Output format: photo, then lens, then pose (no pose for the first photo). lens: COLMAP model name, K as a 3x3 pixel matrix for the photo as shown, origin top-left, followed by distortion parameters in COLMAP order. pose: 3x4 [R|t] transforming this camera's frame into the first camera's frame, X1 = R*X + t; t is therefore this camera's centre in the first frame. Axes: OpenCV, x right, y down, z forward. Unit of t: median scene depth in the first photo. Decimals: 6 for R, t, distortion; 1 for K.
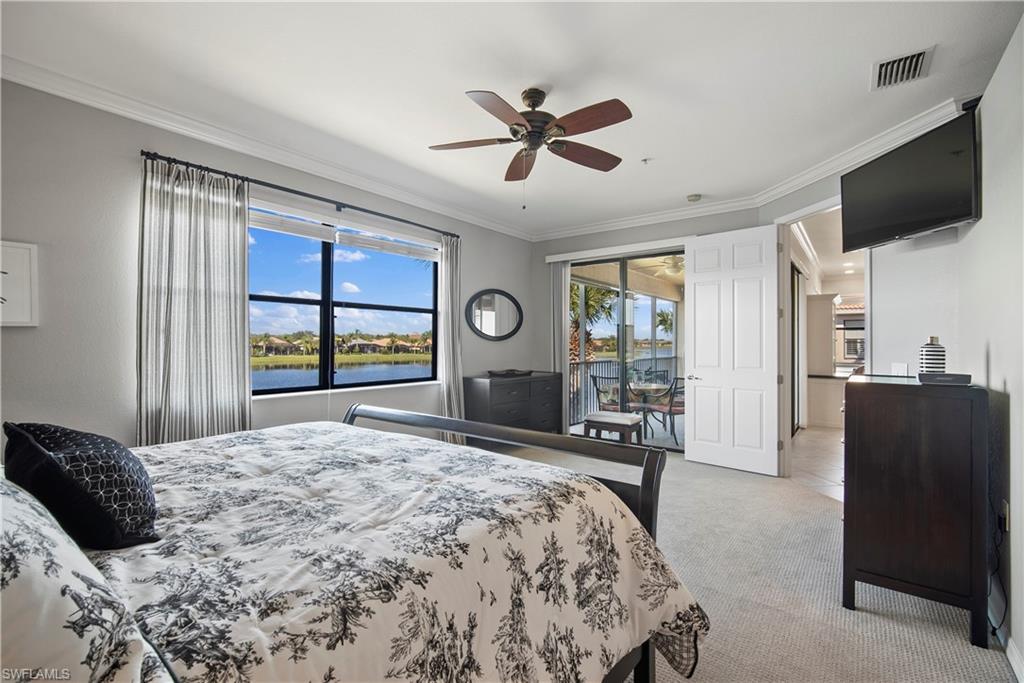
lens RADIAL K [[452.4, 0, 515.0], [0, 452.4, 332.0], [0, 0, 1]] dist [-0.009570, -0.000110]
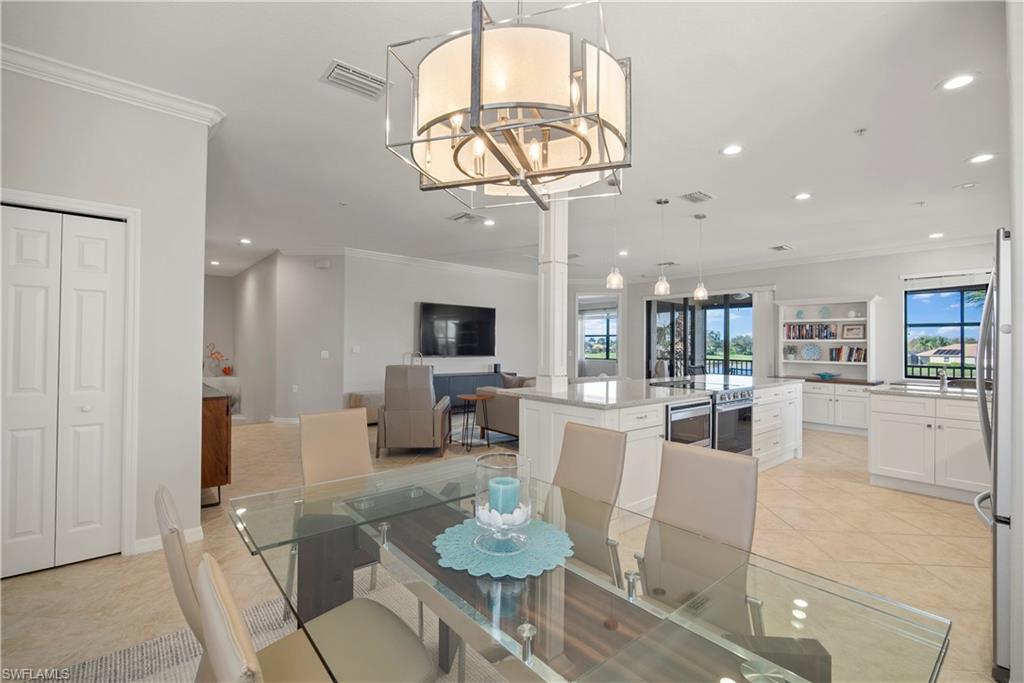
lens RADIAL K [[453.2, 0, 512.0], [0, 453.2, 341.5], [0, 0, 1]] dist [-0.018491, -0.000144]
pose [[-0.208732, -0.014591, -0.977864, 3.201261], [0.014065, 0.999741, -0.017919, 0.036260], [0.977872, -0.017494, -0.208473, 0.990631]]
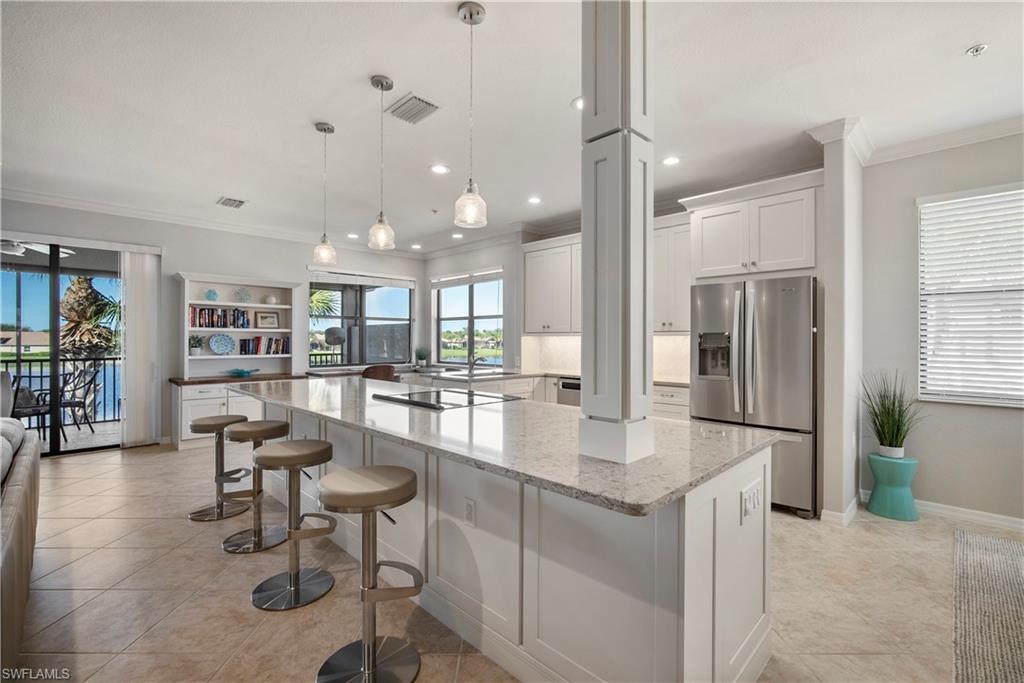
lens RADIAL K [[451.3, 0, 515.1], [0, 451.3, 338.2], [0, 0, 1]] dist [-0.009800, 0.000755]
pose [[0.992279, -0.002343, -0.124006, 2.288875], [0.005105, 0.999746, 0.021964, 0.018691], [0.123923, -0.022427, 0.992038, 0.517563]]
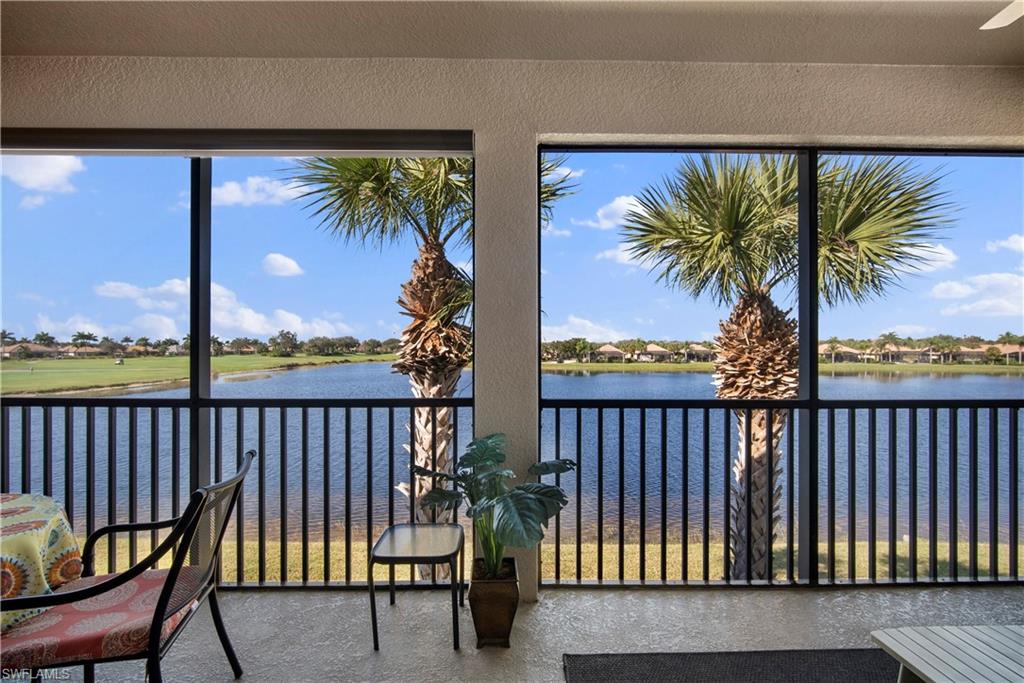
lens RADIAL K [[454.8, 0, 518.7], [0, 454.8, 348.1], [0, 0, 1]] dist [-0.008729, 0.000207]
pose [[0.622987, -0.004538, -0.782219, 1.048759], [0.020193, 0.999743, 0.010282, 0.057049], [0.781971, -0.022201, 0.622919, 1.858835]]
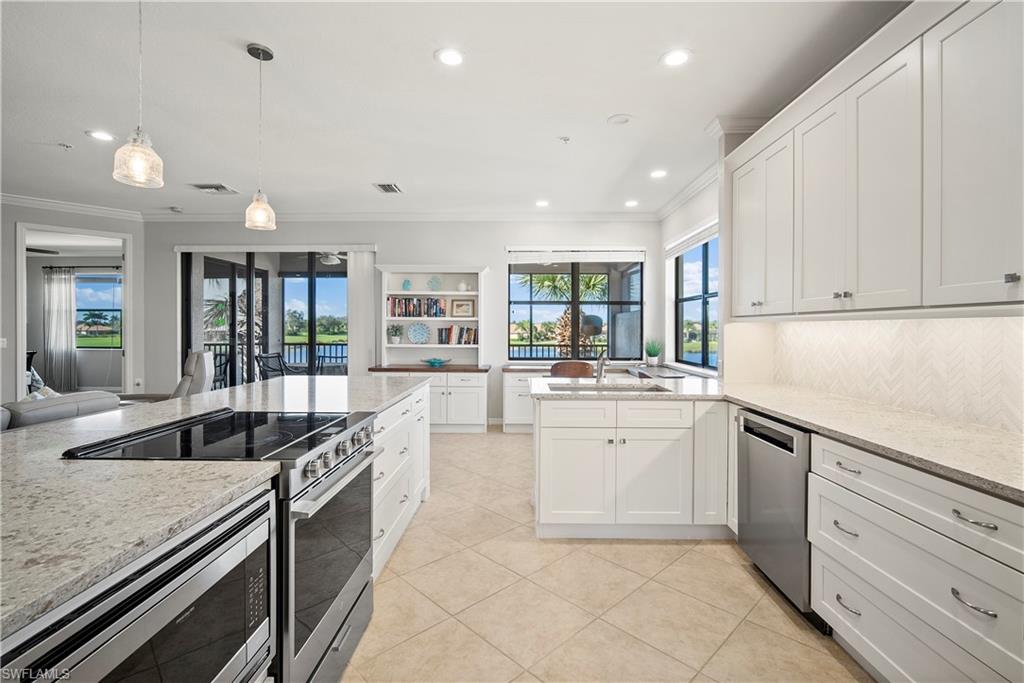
lens RADIAL K [[465.7, 0, 513.9], [0, 465.7, 331.9], [0, 0, 1]] dist [-0.004533, -0.000096]
pose [[0.602179, 0.003999, -0.798351, 2.557563], [0.019482, 0.999616, 0.019702, 0.035694], [0.798124, -0.027417, 0.601870, 1.138035]]
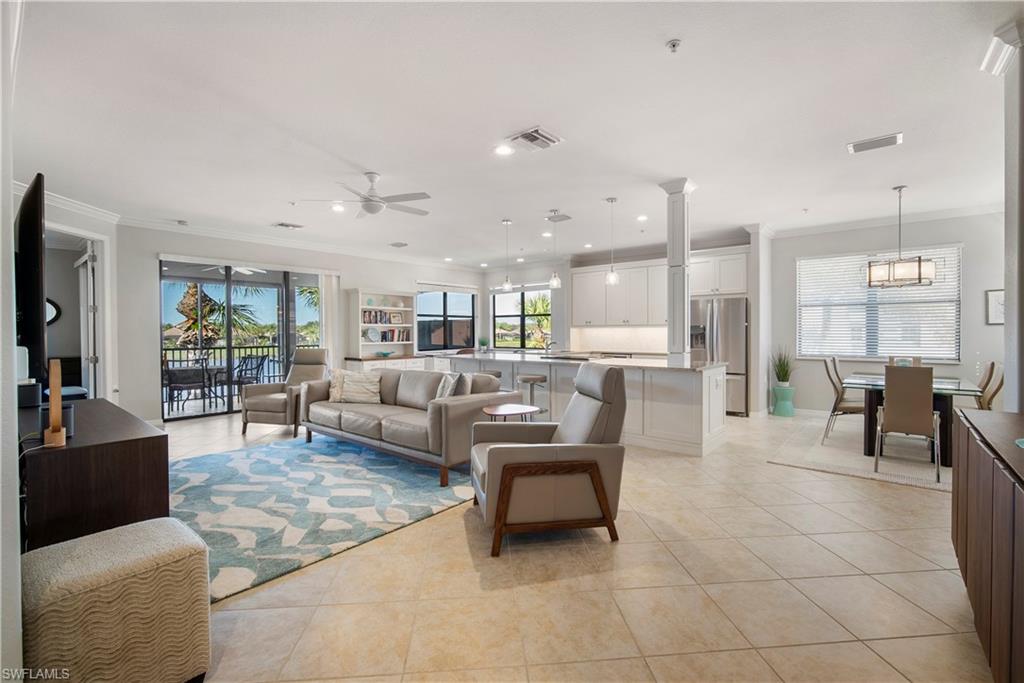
lens RADIAL K [[452.4, 0, 515.0], [0, 452.4, 332.0], [0, 0, 1]] dist [-0.009570, -0.000110]
pose [[0.999056, -0.008608, -0.042579, 1.960776], [0.009715, 0.999618, 0.025858, 0.002677], [0.042341, -0.026248, 0.998758, -0.267059]]
